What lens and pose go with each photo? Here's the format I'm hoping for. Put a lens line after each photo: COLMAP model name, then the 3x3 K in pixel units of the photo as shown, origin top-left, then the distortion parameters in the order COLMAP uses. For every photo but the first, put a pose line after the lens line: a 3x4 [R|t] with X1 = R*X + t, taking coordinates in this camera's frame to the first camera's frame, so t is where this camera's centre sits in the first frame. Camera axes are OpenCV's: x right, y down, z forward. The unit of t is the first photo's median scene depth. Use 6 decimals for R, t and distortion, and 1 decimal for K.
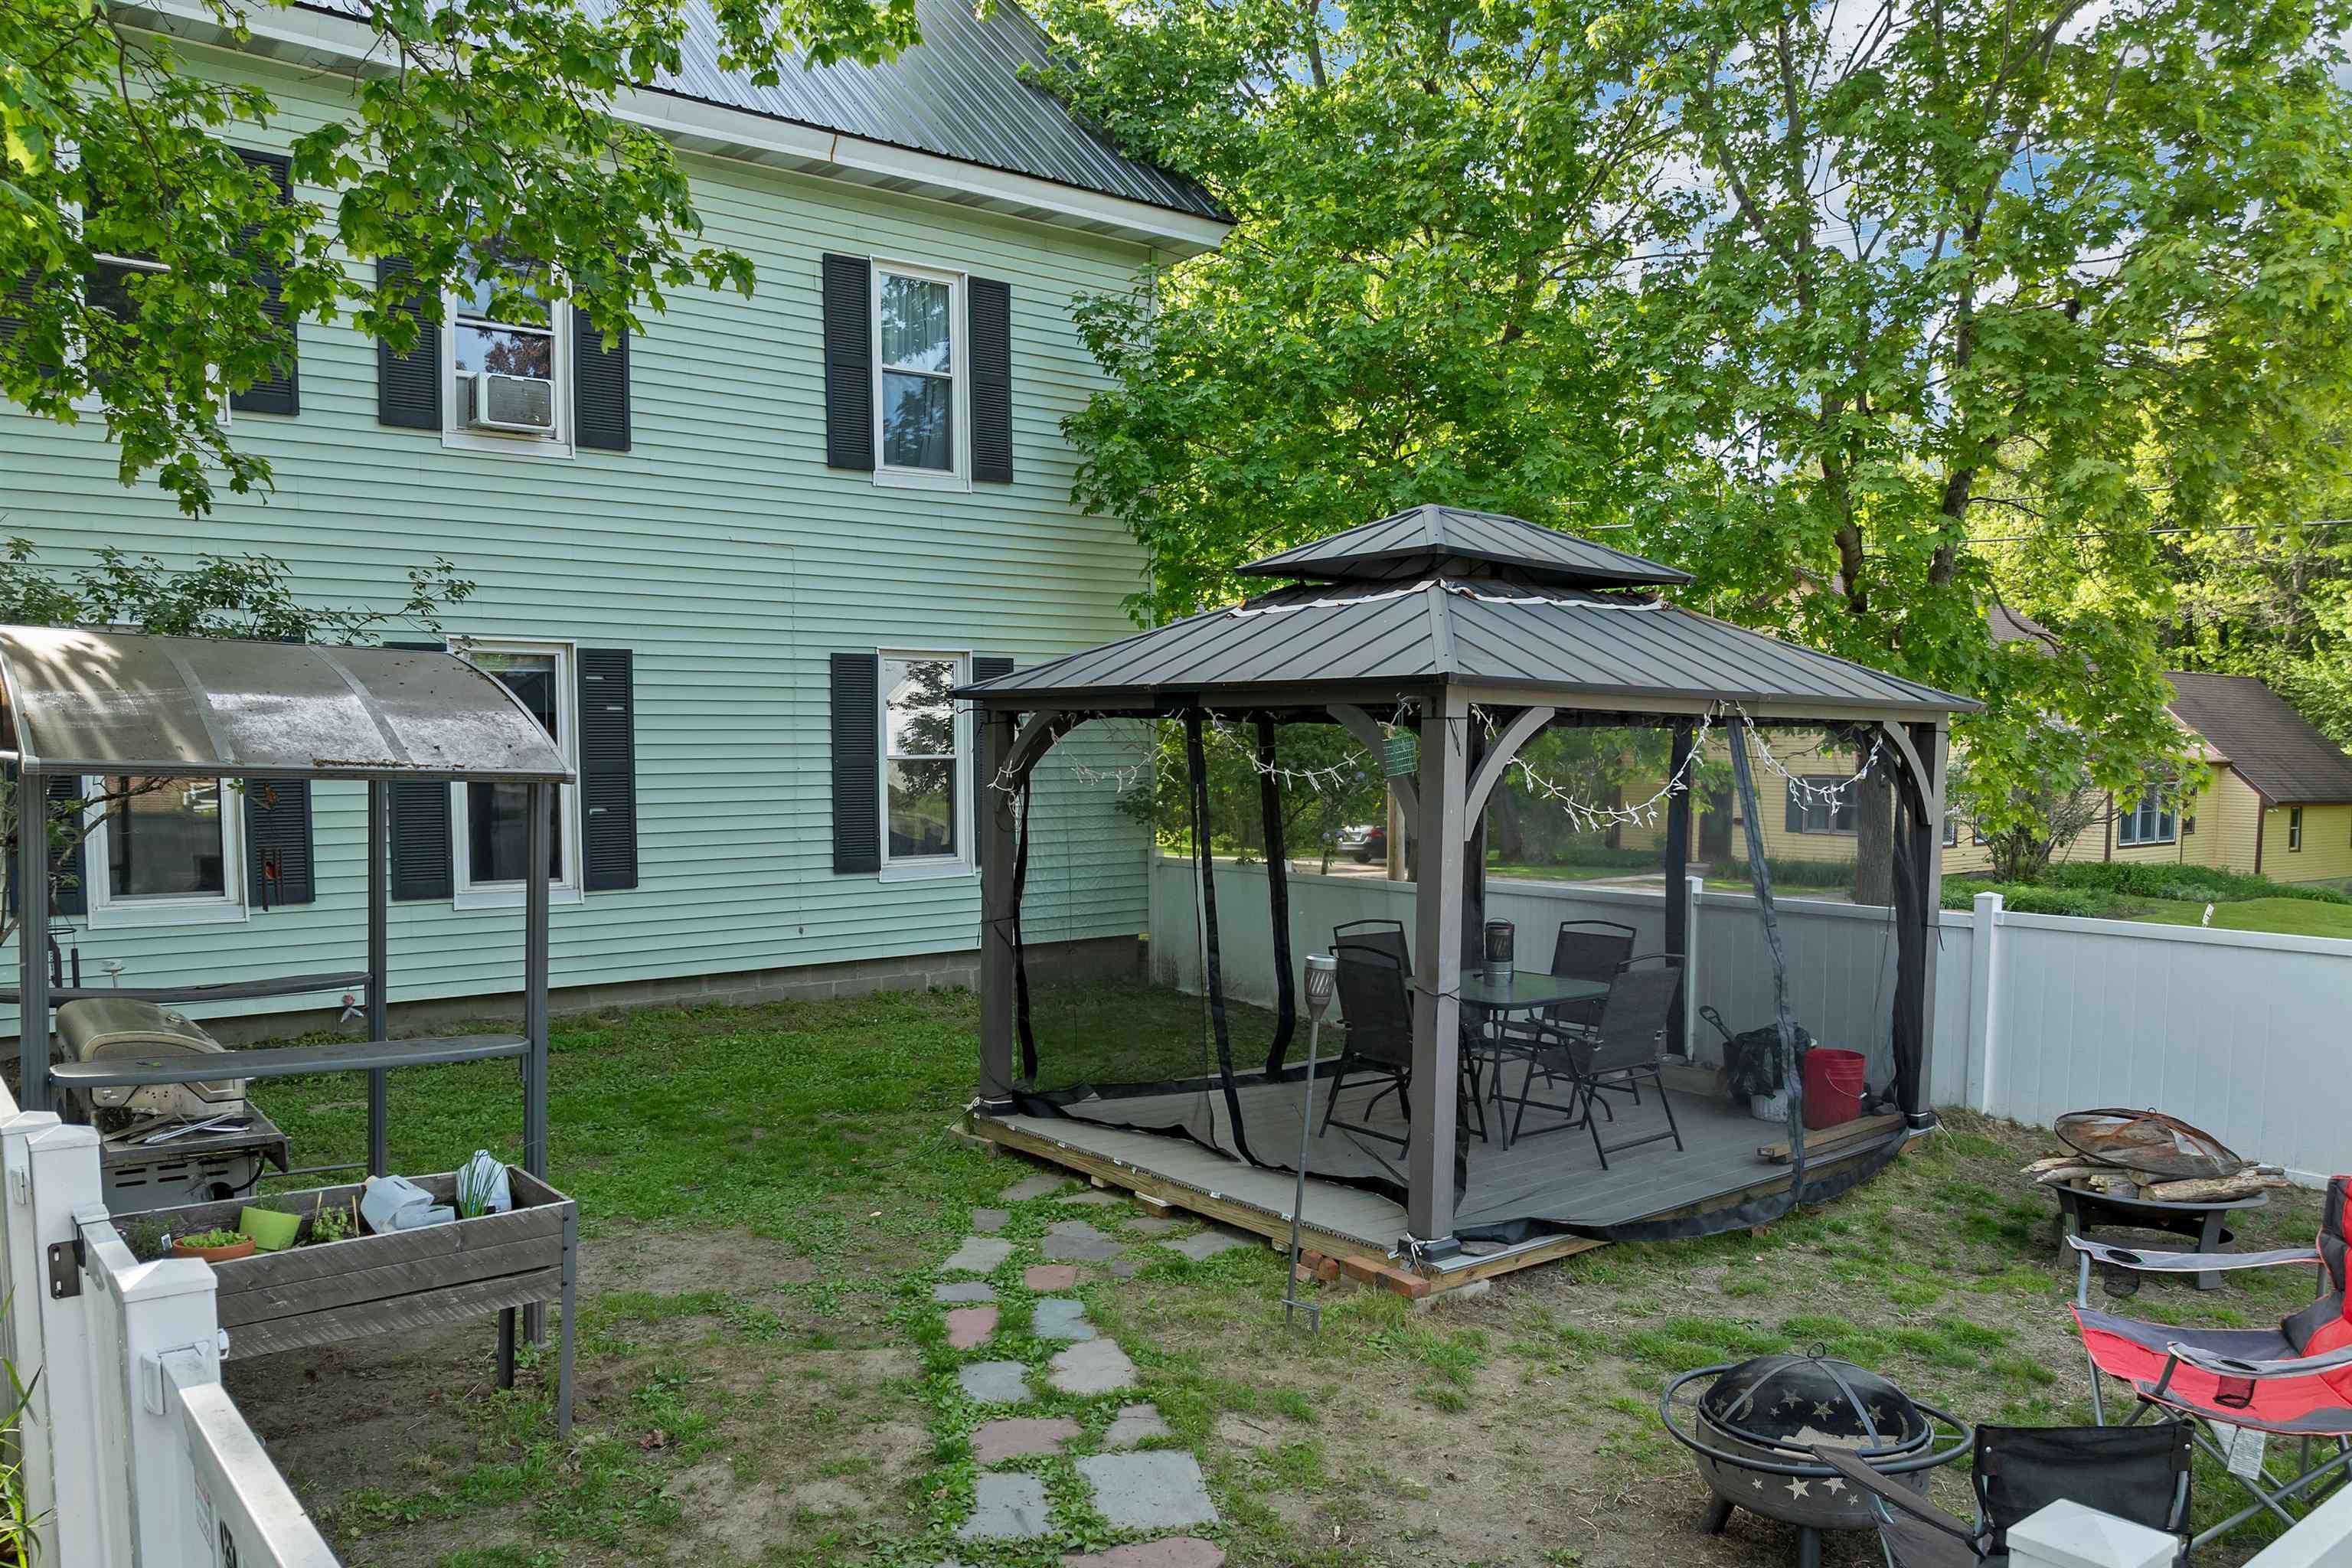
lens RADIAL K [[1694.3, 0, 1173.3], [0, 1694.3, 788.6], [0, 0, 1]] dist [-0.004471, 0.000348]
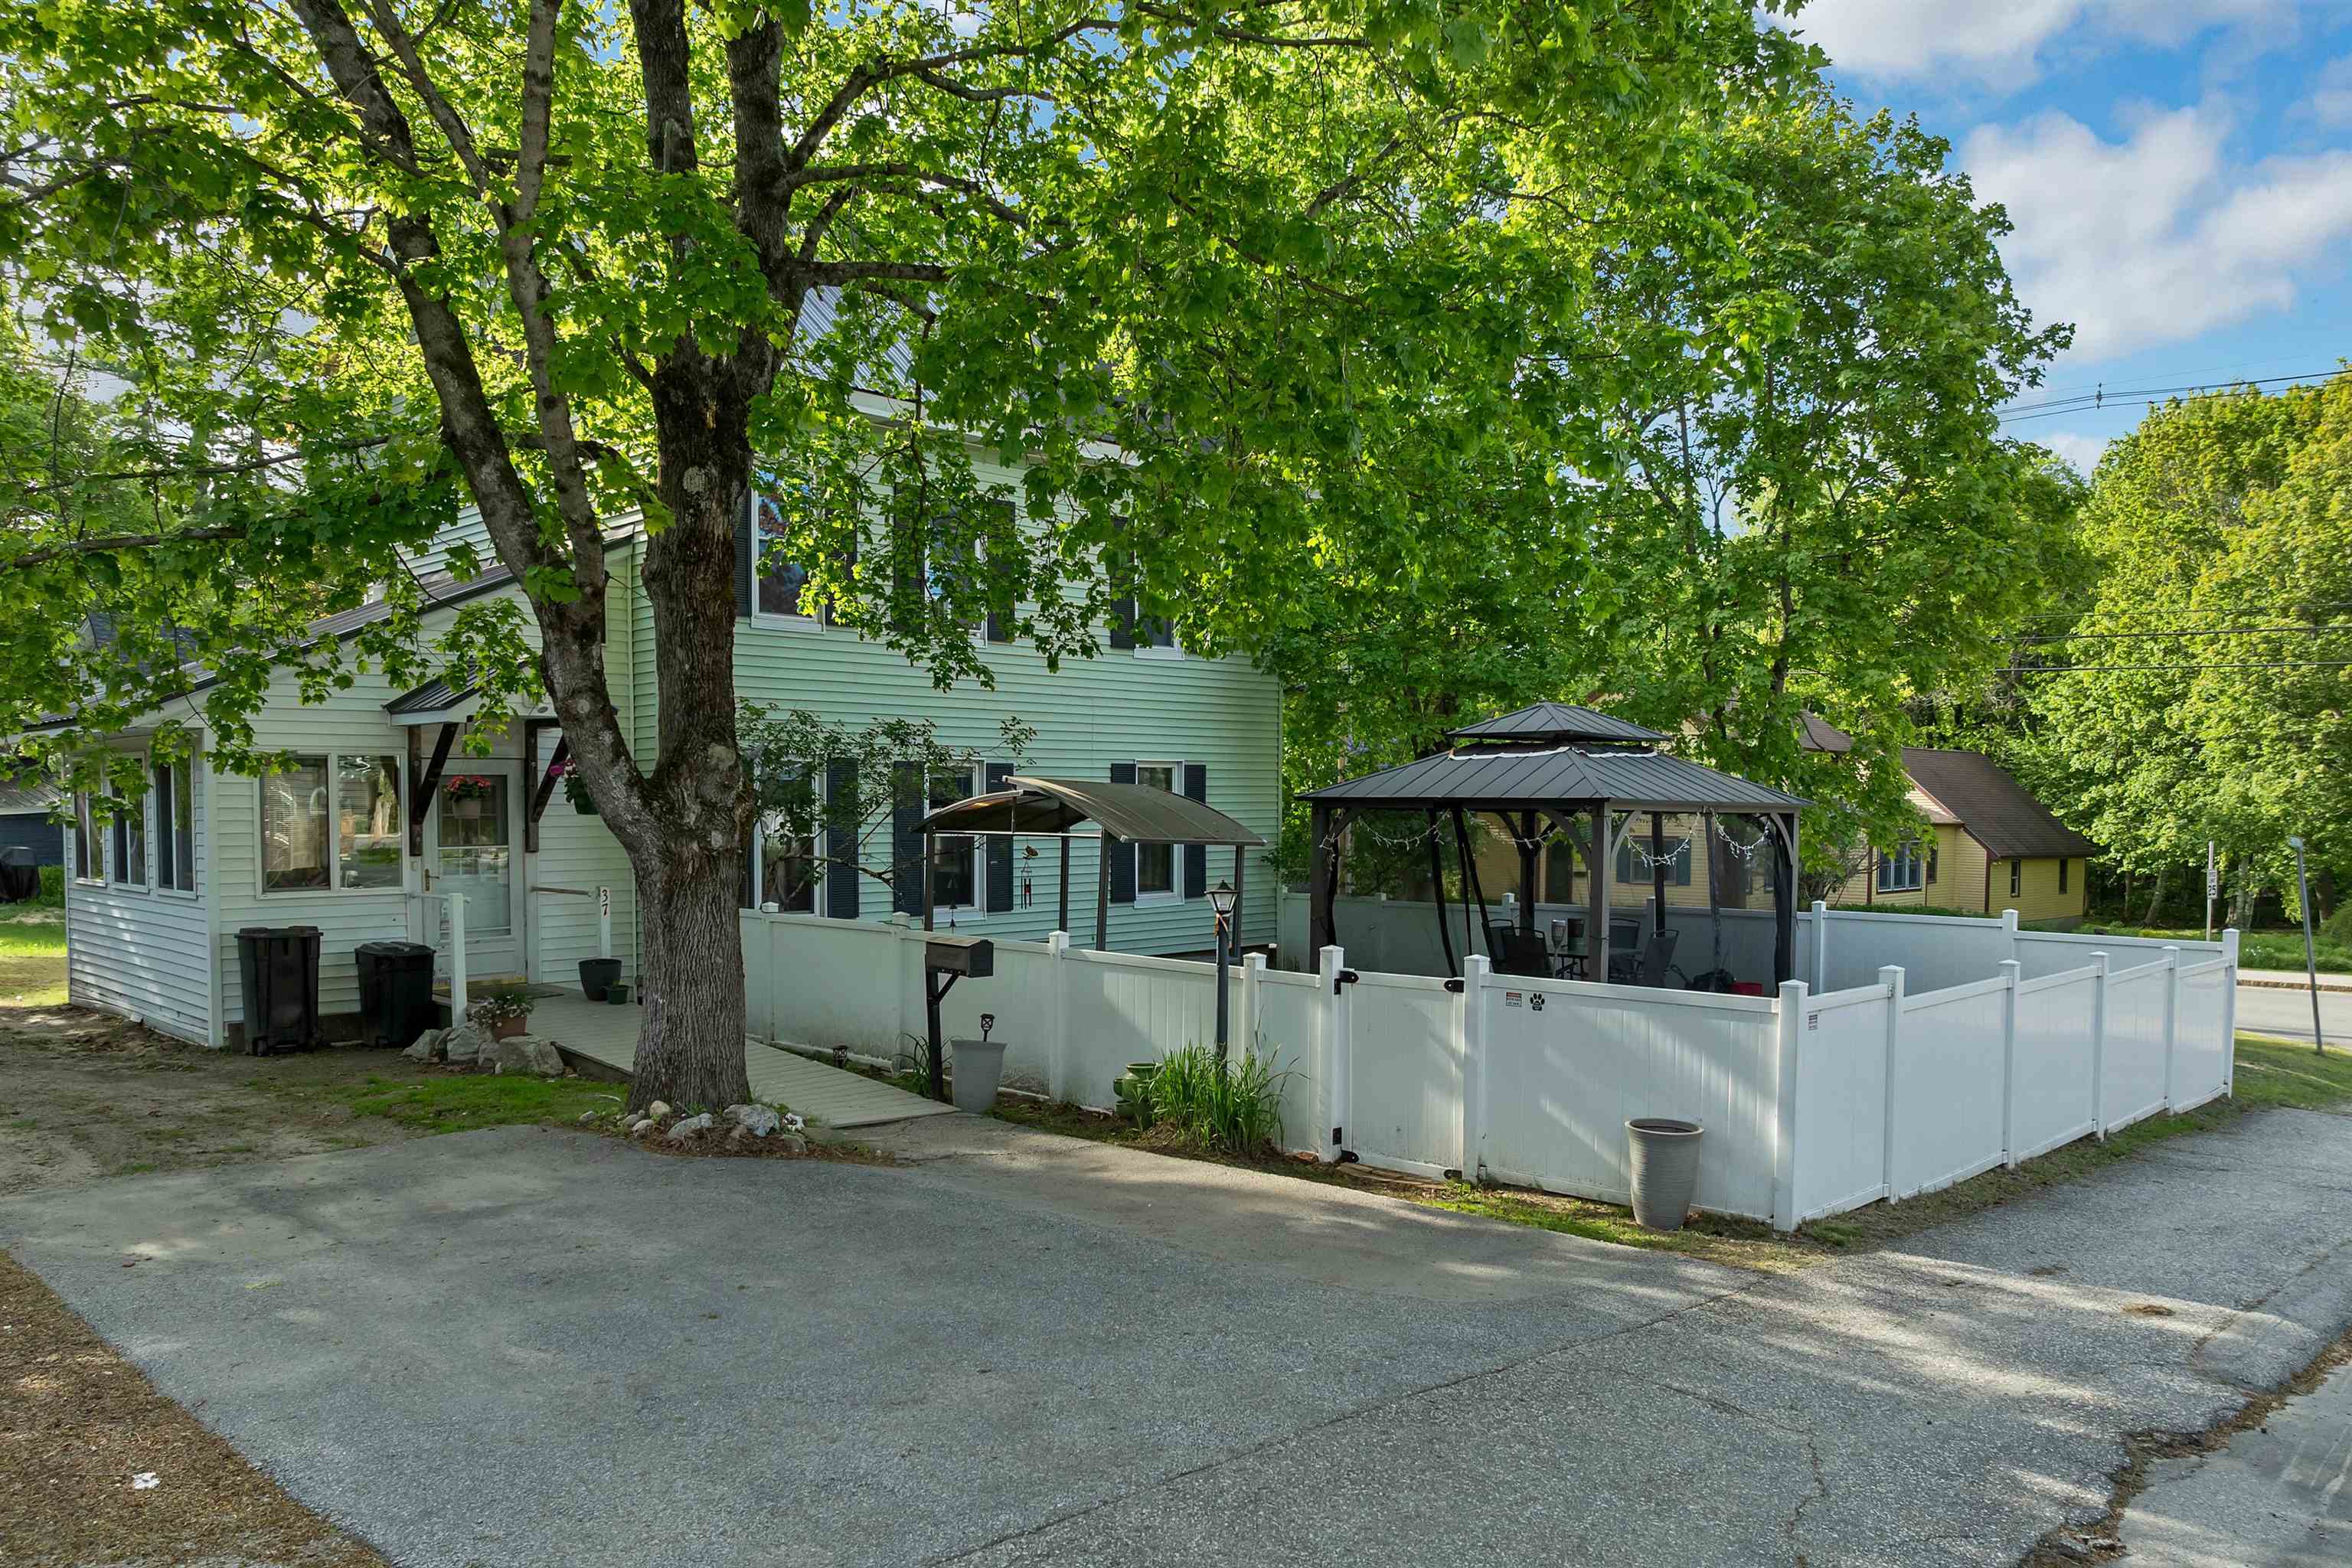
lens RADIAL K [[1694.3, 0, 1166.3], [0, 1694.3, 781.4], [0, 0, 1]] dist [-0.004471, 0.000348]
pose [[0.993579, 0.001451, 0.113133, -0.098191], [0.002940, 0.999249, -0.038633, -0.000463], [-0.113104, 0.038717, 0.992829, -0.172669]]
